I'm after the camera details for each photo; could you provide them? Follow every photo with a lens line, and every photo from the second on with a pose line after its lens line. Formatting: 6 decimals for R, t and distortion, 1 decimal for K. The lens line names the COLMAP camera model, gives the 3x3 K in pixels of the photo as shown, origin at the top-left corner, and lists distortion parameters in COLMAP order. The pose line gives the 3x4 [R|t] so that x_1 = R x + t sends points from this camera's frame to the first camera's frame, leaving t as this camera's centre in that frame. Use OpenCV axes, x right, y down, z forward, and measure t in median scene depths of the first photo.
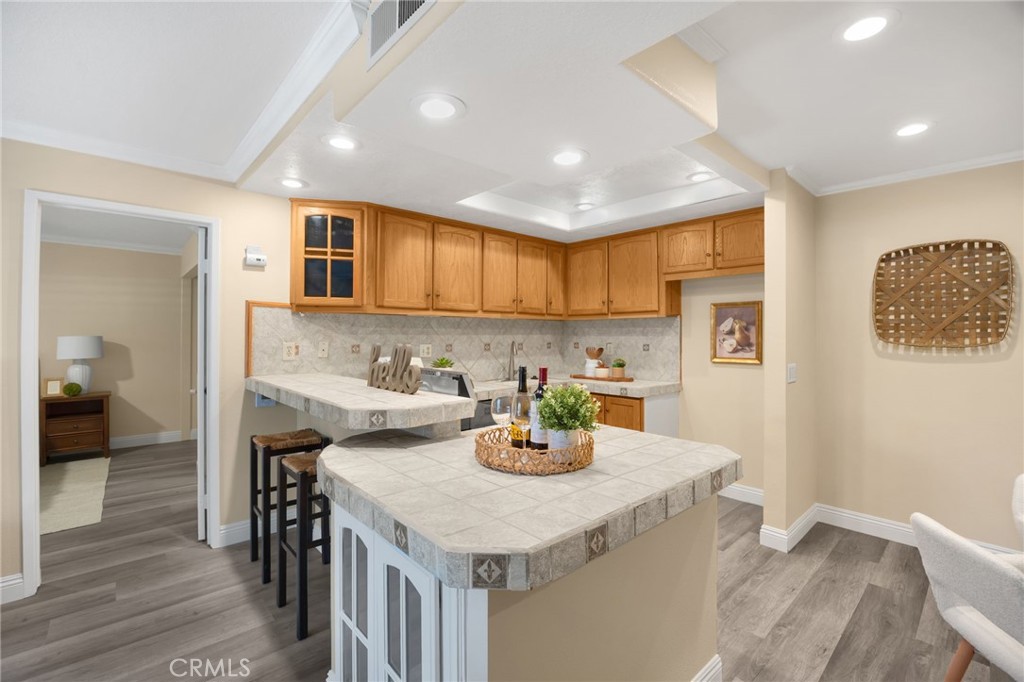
lens RADIAL K [[438.9, 0, 517.1], [0, 438.9, 335.6], [0, 0, 1]] dist [-0.015473, 0.001501]
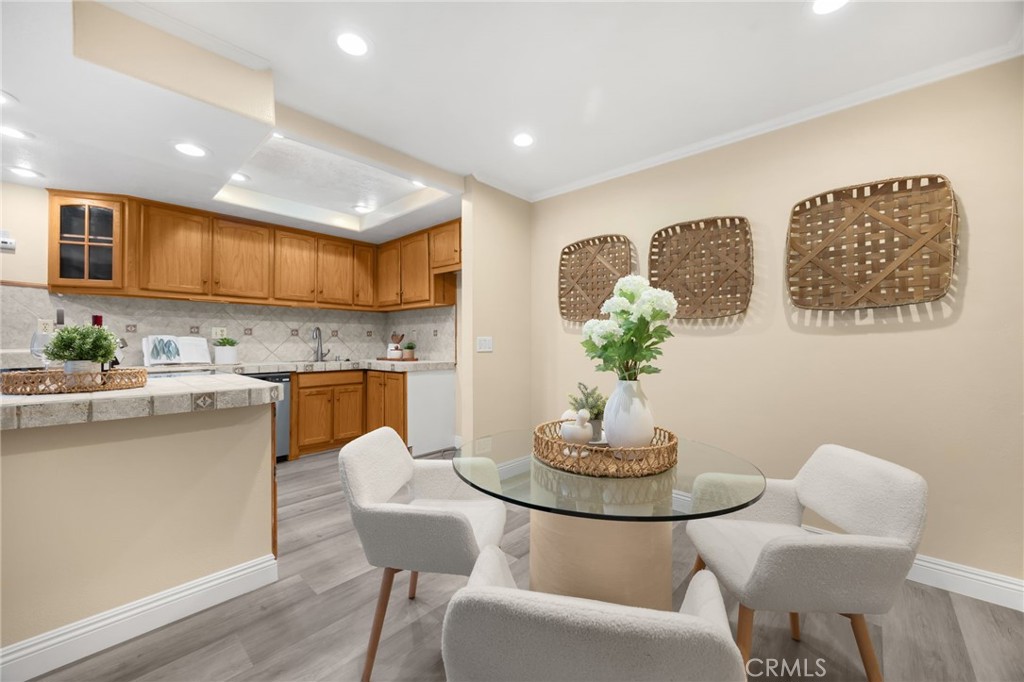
lens RADIAL K [[396.7, 0, 515.1], [0, 396.7, 343.3], [0, 0, 1]] dist [-0.001185, 0.000544]
pose [[0.996154, -0.001261, 0.087609, 0.565220], [0.001499, 0.999995, -0.002652, 0.079239], [-0.087605, 0.002773, 0.996151, -0.097824]]
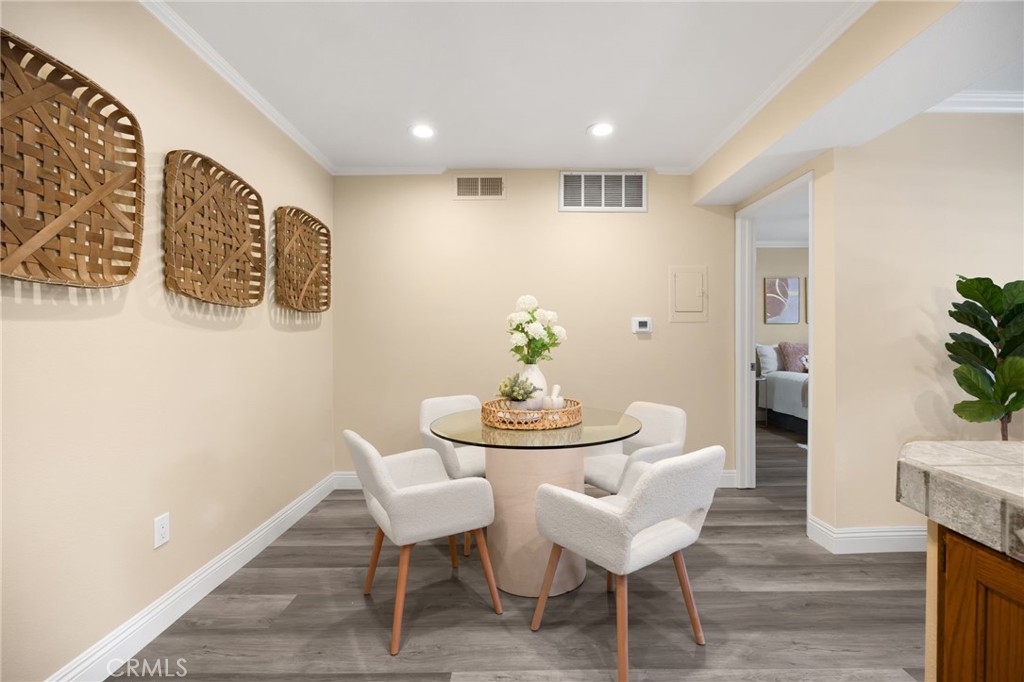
lens RADIAL K [[438.9, 0, 518.8], [0, 438.9, 337.9], [0, 0, 1]] dist [-0.015473, 0.001501]
pose [[-0.741743, -0.002577, 0.670679, 0.256780], [0.001257, 0.999986, 0.005232, 0.071377], [-0.670683, 0.004724, -0.741729, 0.875732]]
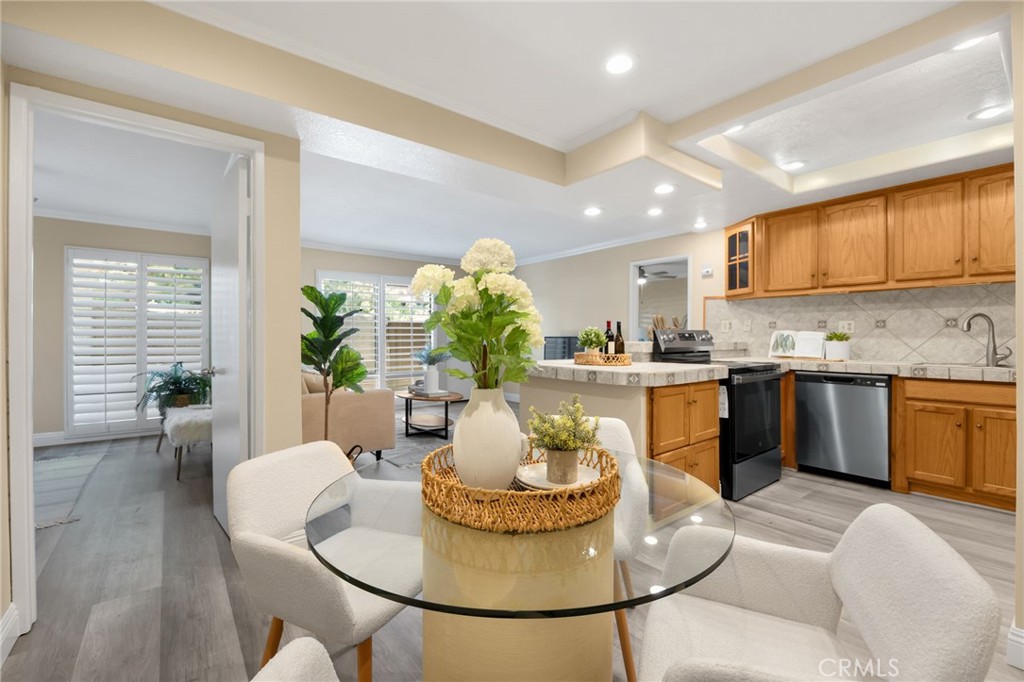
lens RADIAL K [[438.9, 0, 513.7], [0, 438.9, 336.1], [0, 0, 1]] dist [-0.015473, 0.001501]
pose [[-0.077120, -0.004975, -0.997009, 1.073605], [-0.004203, 0.999980, -0.004665, 0.079270], [0.997013, 0.003831, -0.077139, 0.368740]]
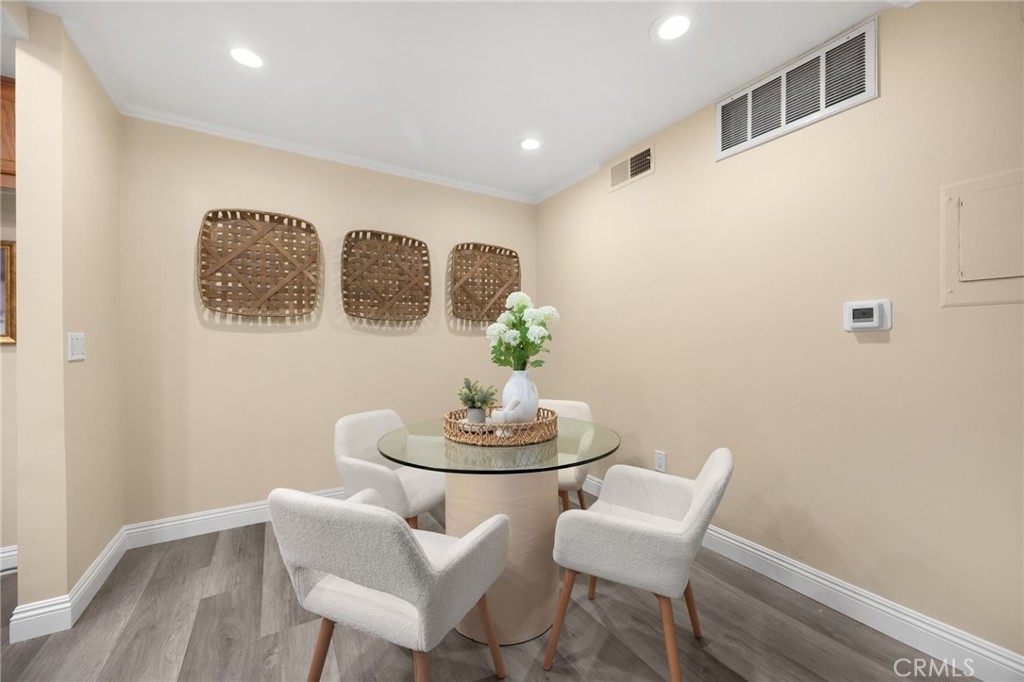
lens RADIAL K [[396.7, 0, 515.1], [0, 396.7, 341.0], [0, 0, 1]] dist [-0.001185, 0.000544]
pose [[0.192483, -0.003411, 0.981294, 0.160186], [0.007445, 0.999970, 0.002015, 0.074719], [-0.981272, 0.006918, 0.192503, 0.221743]]
